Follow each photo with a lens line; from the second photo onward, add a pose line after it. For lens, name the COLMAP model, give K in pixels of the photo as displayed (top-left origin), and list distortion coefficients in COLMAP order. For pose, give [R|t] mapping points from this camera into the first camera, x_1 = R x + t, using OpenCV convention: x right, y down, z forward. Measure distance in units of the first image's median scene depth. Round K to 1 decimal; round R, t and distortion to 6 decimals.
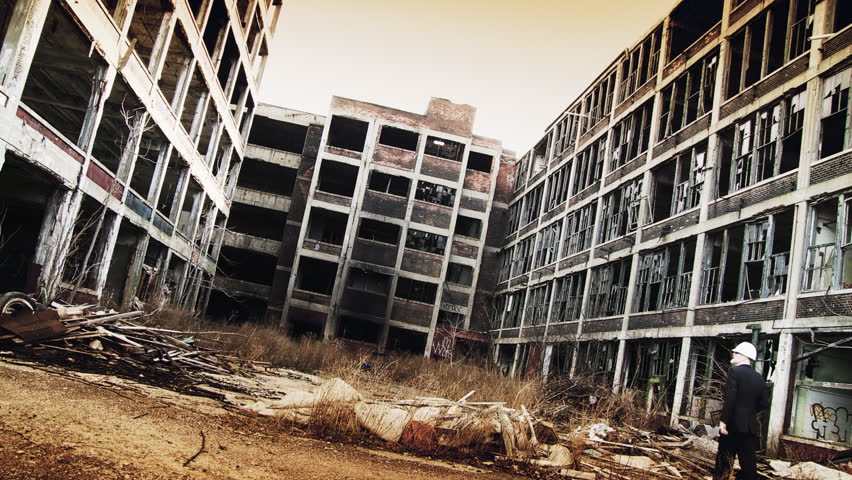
lens RADIAL K [[711.0, 0, 424.6], [0, 711.0, 239.8], [0, 0, 1]] dist [-0.115178, 0.097437]
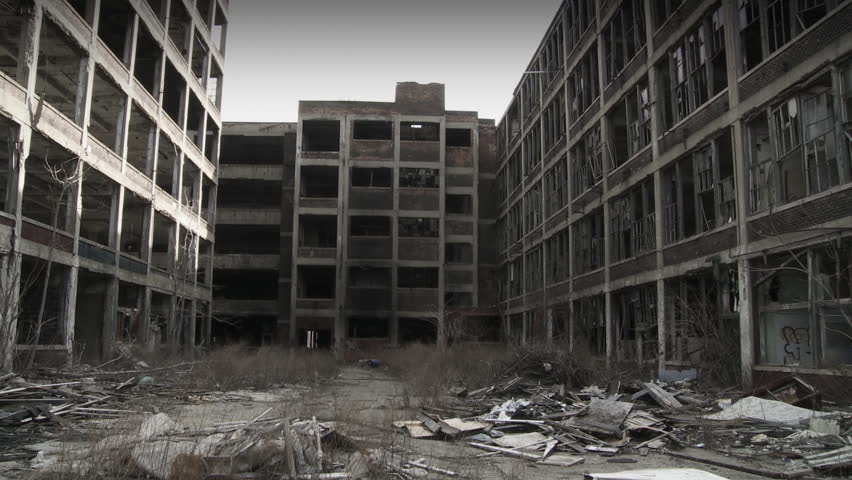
lens RADIAL K [[711.0, 0, 420.9], [0, 711.0, 237.1], [0, 0, 1]] dist [-0.115178, 0.097437]
pose [[0.980537, -0.191075, -0.045134, 0.078343], [0.191946, 0.981279, 0.015770, 0.001974], [0.041275, -0.024126, 0.998856, 0.013008]]
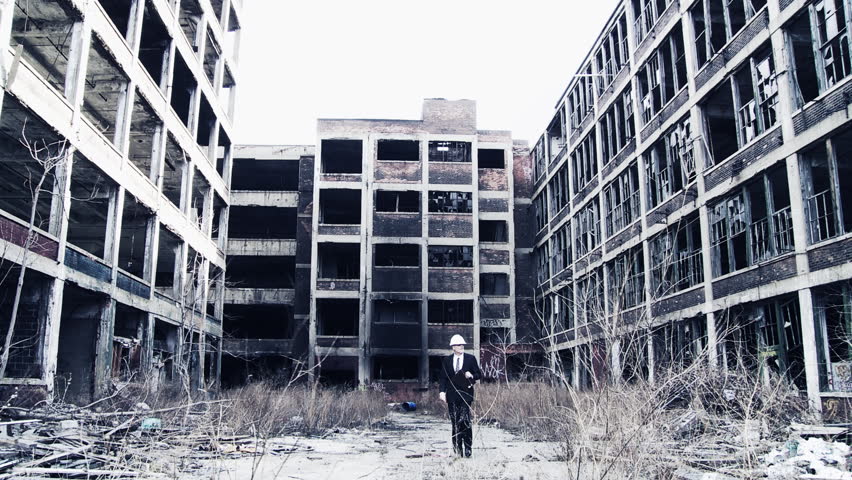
lens RADIAL K [[711.0, 0, 425.3], [0, 711.0, 243.1], [0, 0, 1]] dist [-0.115178, 0.097437]
pose [[0.979460, -0.199633, -0.028372, -0.000163], [0.198409, 0.979266, -0.040878, 0.028375], [0.035945, 0.034409, 0.998761, 0.166513]]
